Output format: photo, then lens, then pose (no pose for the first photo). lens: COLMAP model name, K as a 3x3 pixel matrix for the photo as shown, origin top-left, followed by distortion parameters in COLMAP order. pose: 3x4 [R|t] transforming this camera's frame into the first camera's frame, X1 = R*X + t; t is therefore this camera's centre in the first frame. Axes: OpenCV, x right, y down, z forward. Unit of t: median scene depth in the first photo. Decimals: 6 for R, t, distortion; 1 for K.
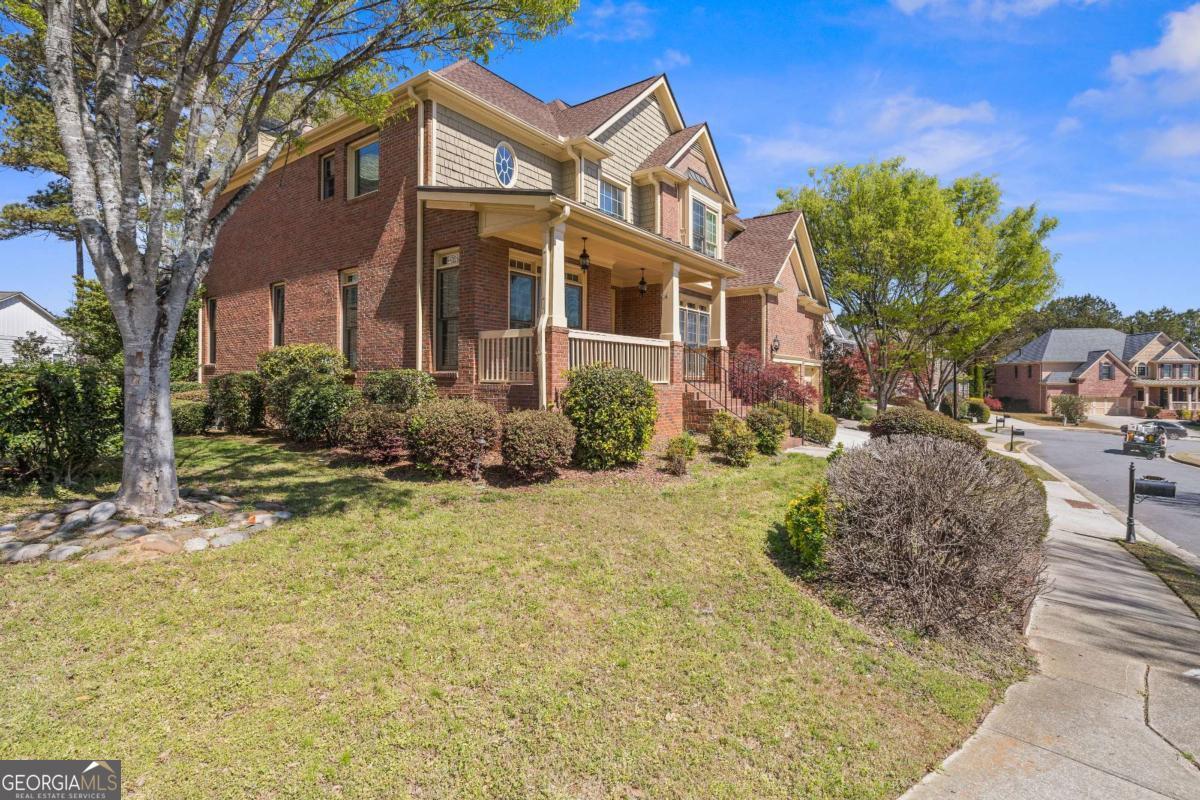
lens RADIAL K [[570.0, 0, 598.4], [0, 570.0, 380.1], [0, 0, 1]] dist [-0.000140, -0.000156]
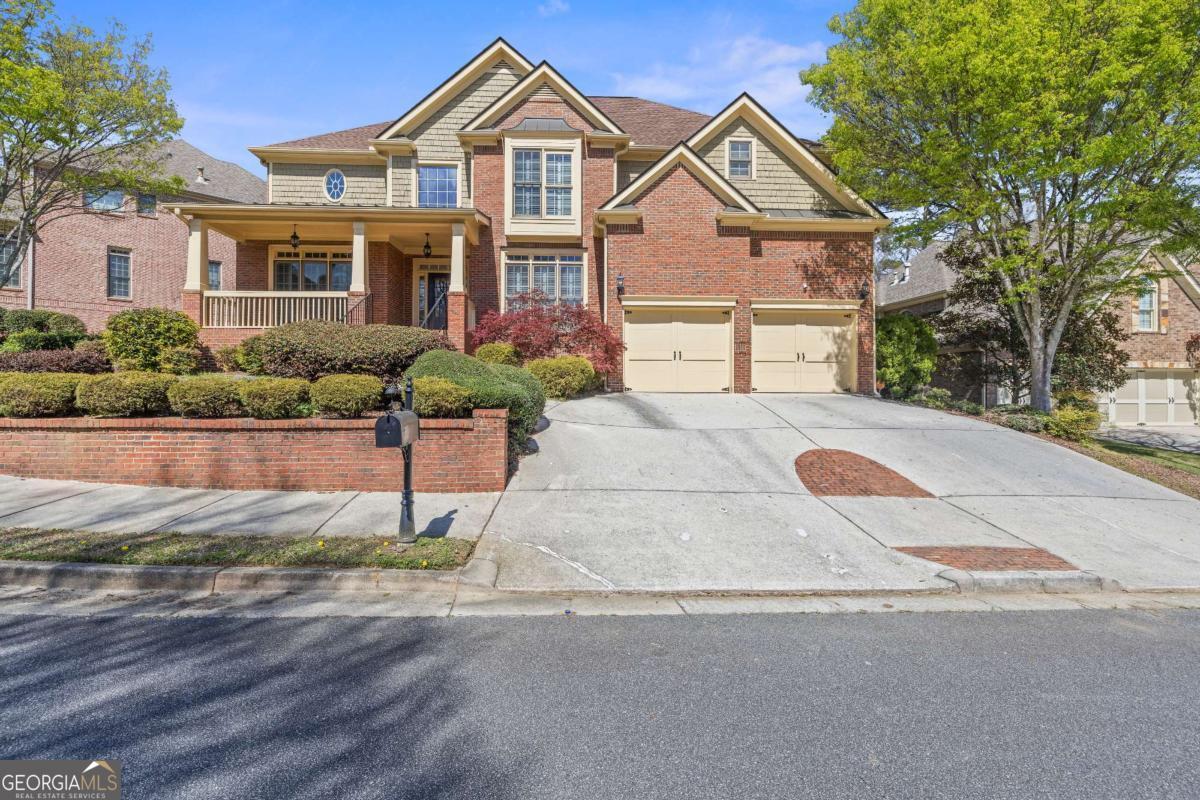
lens RADIAL K [[521.2, 0, 602.5], [0, 521.2, 398.5], [0, 0, 1]] dist [0.001821, 0.000287]
pose [[0.619321, -0.007397, -0.785103, 1.226643], [-0.000151, 0.999954, -0.009540, 0.151592], [0.785138, 0.006027, 0.619292, 0.727333]]
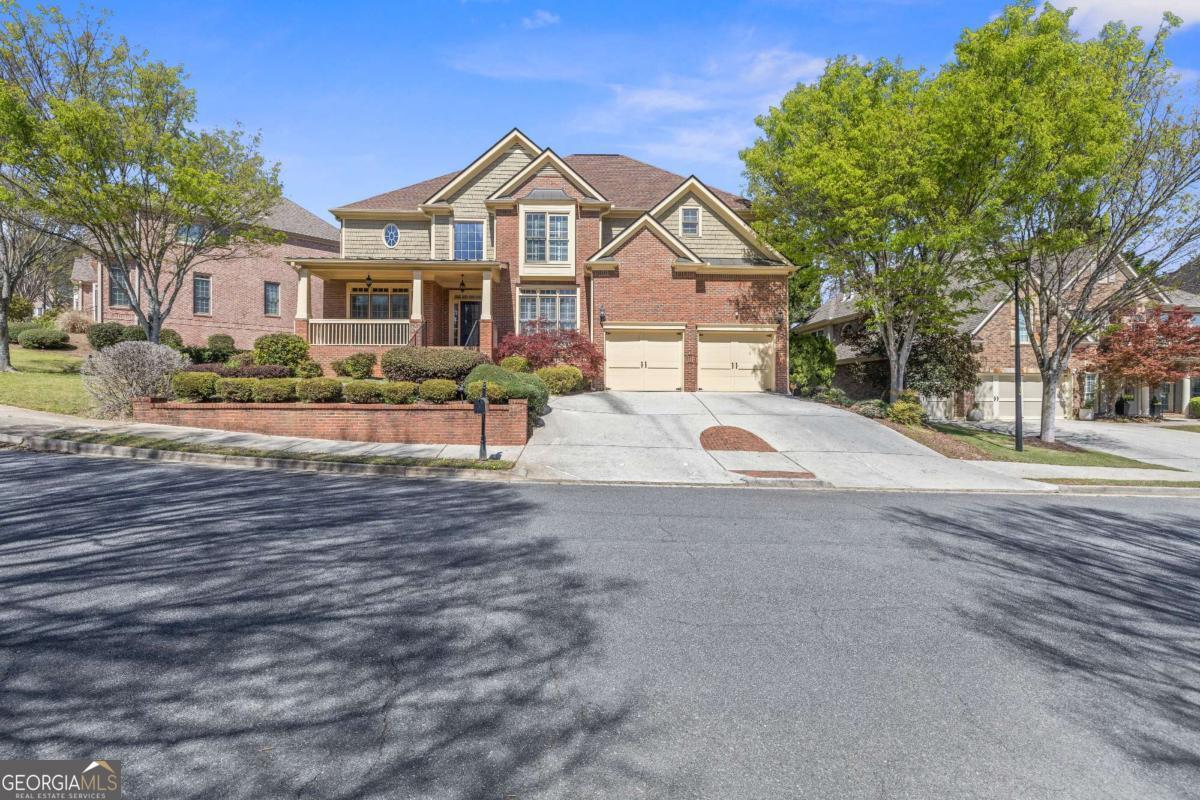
lens RADIAL K [[521.2, 0, 598.3], [0, 521.2, 400.3], [0, 0, 1]] dist [0.001821, 0.000287]
pose [[0.610301, -0.004591, -0.792157, 1.578399], [-0.002482, 0.999967, -0.007708, 0.166531], [0.792166, 0.006670, 0.610269, 0.503101]]
